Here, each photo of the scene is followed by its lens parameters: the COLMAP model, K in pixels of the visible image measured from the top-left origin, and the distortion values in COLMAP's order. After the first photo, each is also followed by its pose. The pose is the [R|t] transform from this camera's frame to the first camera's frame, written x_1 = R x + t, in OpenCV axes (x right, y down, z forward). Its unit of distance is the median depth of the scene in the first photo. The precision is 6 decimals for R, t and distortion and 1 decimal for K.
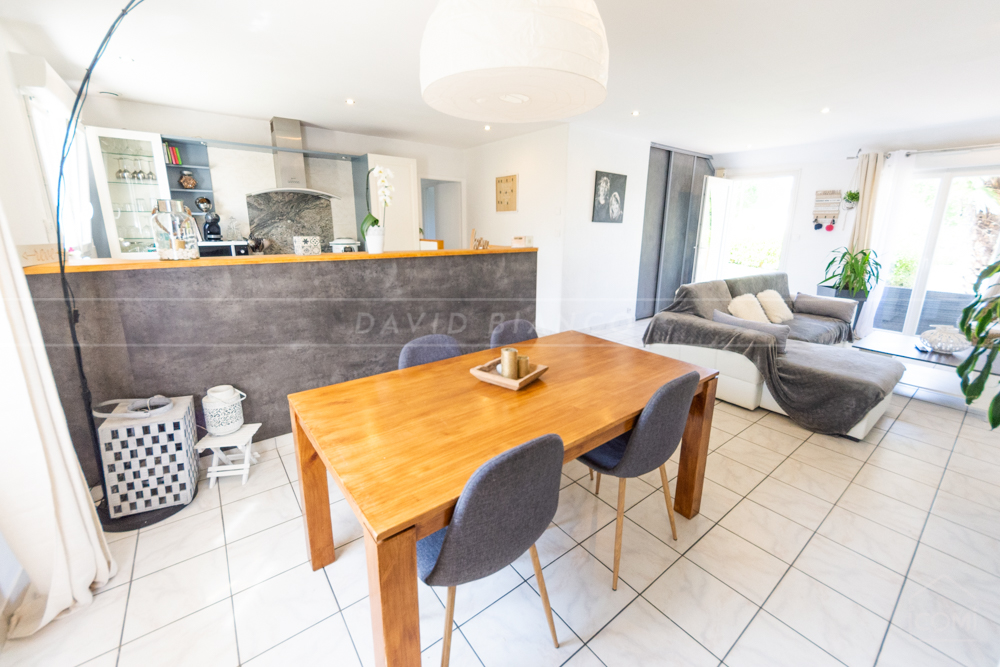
lens RADIAL K [[396.1, 0, 501.2], [0, 396.1, 309.8], [0, 0, 1]] dist [0.000111, -0.000036]
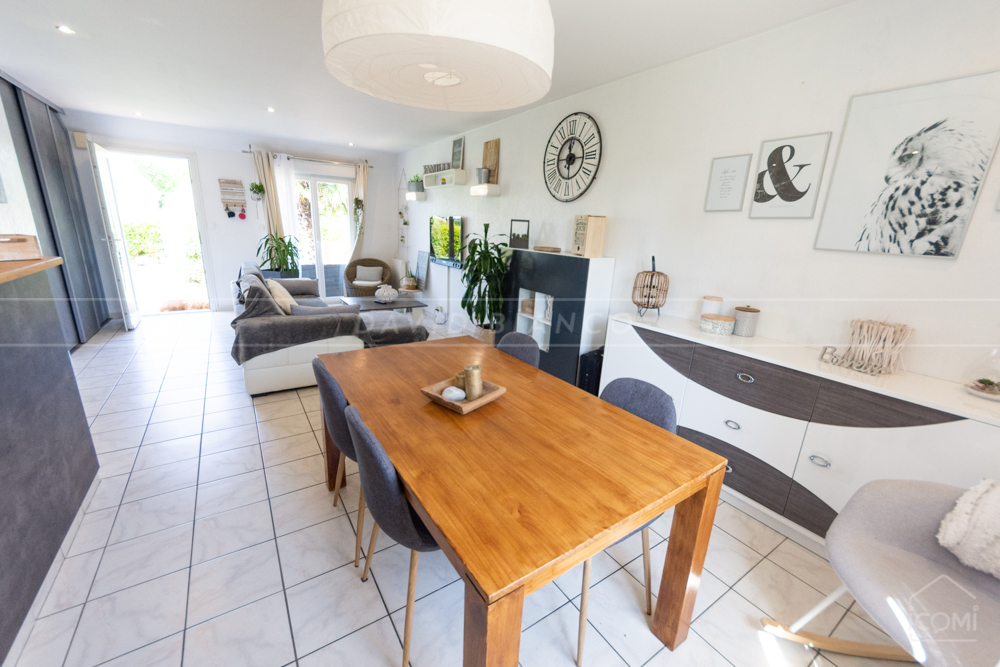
lens RADIAL K [[396.1, 0, 498.7], [0, 396.1, 337.0], [0, 0, 1]] dist [0.000111, -0.000036]
pose [[0.081635, -0.279564, 0.956650, -0.266861], [0.173197, 0.949229, 0.262616, -0.064021], [-0.981498, 0.144250, 0.125910, 0.253321]]
